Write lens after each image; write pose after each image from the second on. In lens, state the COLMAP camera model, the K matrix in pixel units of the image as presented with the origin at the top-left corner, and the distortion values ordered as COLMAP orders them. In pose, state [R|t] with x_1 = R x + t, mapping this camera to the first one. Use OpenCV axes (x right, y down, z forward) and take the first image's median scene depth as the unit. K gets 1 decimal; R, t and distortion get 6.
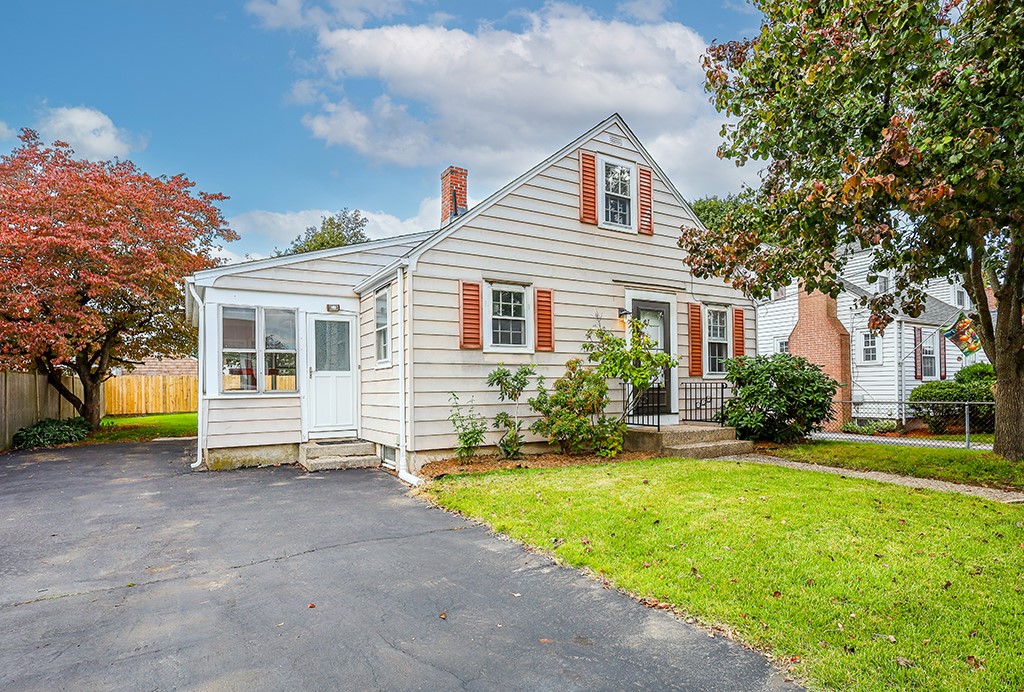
lens RADIAL K [[531.2, 0, 511.5], [0, 531.2, 379.8], [0, 0, 1]] dist [0.001670, 0.000404]
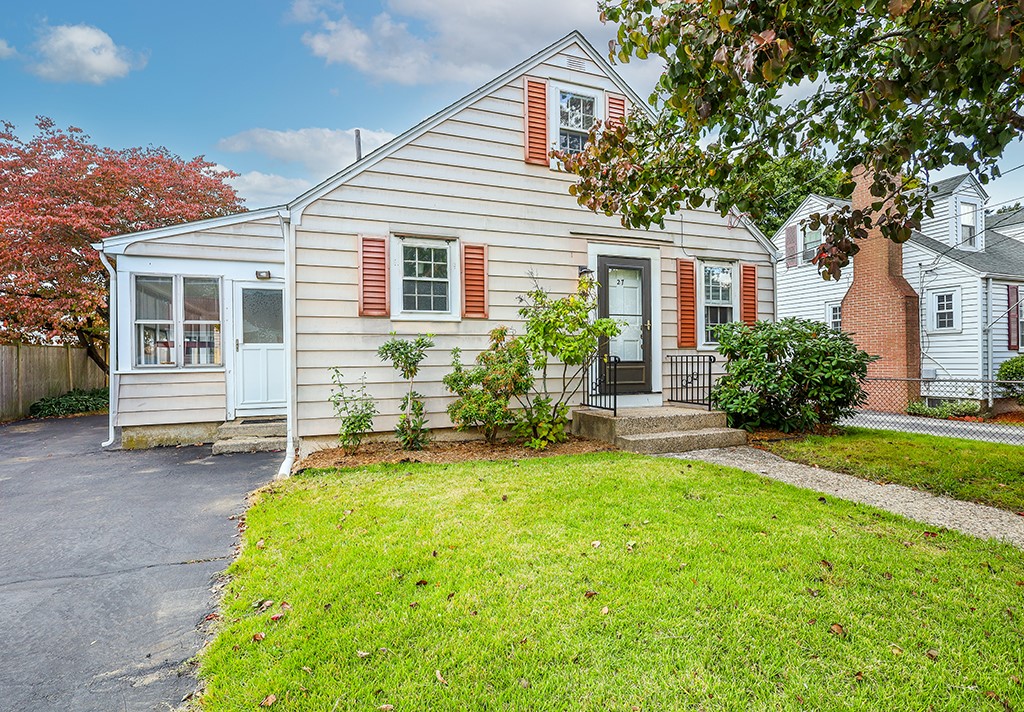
lens RADIAL K [[497.6, 0, 512.0], [0, 497.6, 356.0], [0, 0, 1]] dist [0.002627, 0.000309]
pose [[0.986734, -0.000849, -0.162342, 0.237725], [0.002370, 0.999955, 0.009172, -0.001633], [0.162327, -0.009435, 0.986692, 0.224608]]
